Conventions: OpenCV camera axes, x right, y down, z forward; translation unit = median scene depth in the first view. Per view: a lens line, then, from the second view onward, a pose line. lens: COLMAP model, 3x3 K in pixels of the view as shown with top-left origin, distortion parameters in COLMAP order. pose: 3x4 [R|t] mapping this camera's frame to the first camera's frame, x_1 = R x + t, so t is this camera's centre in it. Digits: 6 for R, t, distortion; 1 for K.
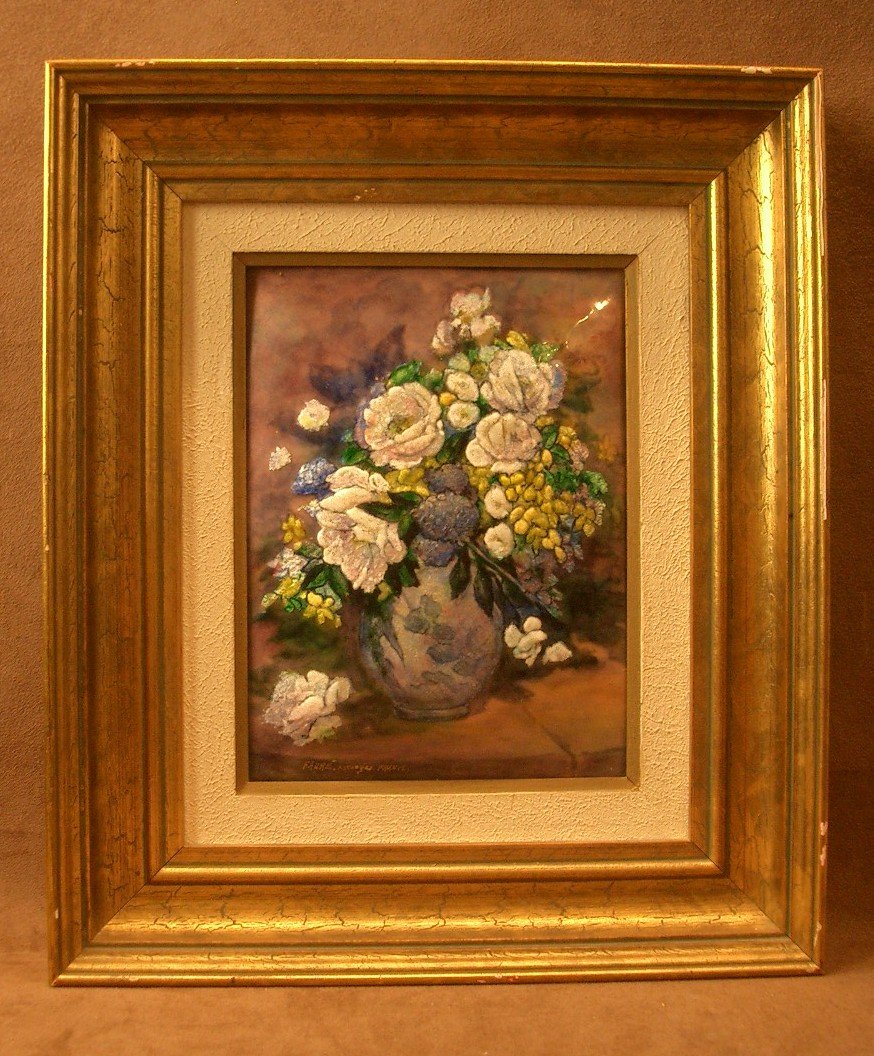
lens RADIAL K [[1606.3, 0, 432.2], [0, 1606.3, 523.9], [0, 0, 1]] dist [-0.132494, 0.000000]
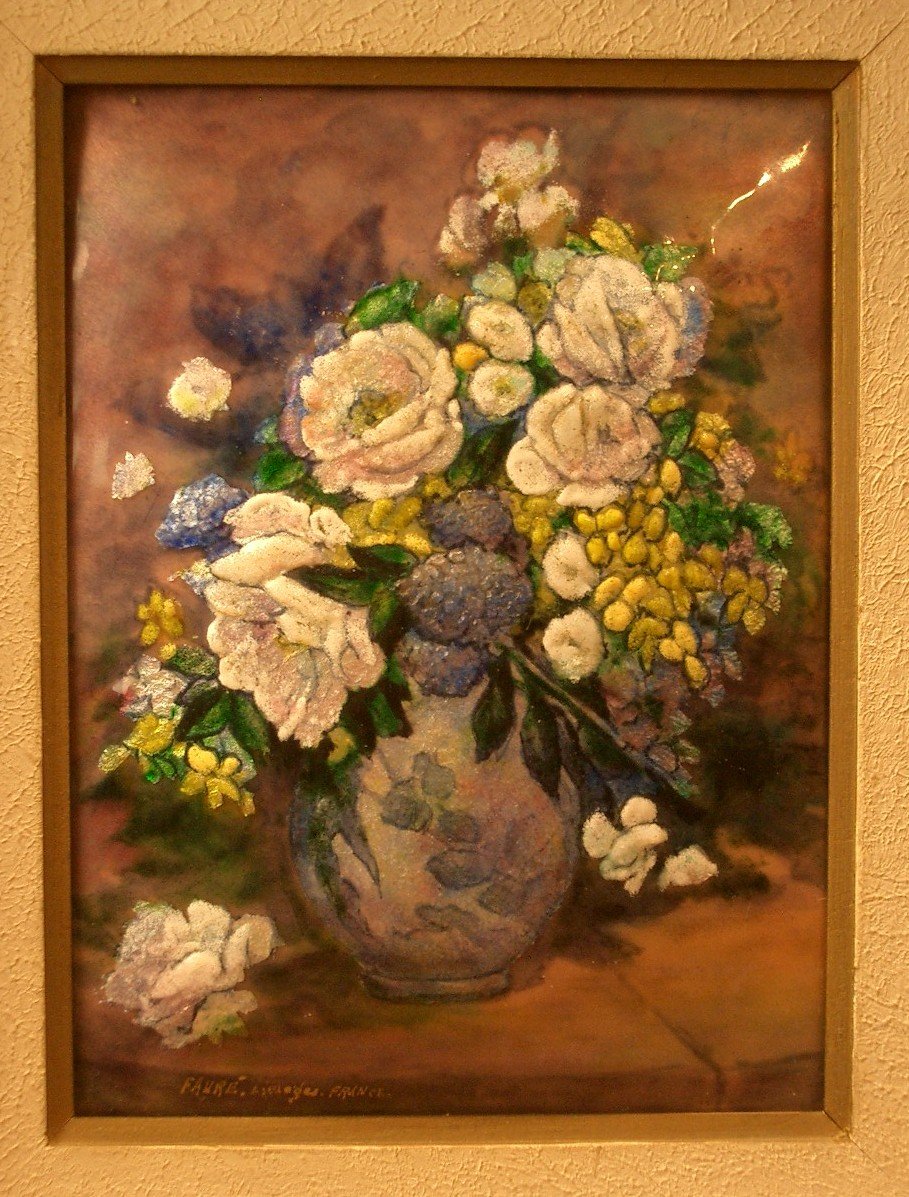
lens RADIAL K [[2274.6, 0, 460.4], [0, 2274.6, 626.4], [0, 0, 1]] dist [-0.020915, 0.000000]
pose [[0.999830, 0.004609, -0.017838, 0.019372], [-0.003715, 0.998749, 0.049864, -0.029660], [0.018045, -0.049790, 0.998597, 0.295905]]
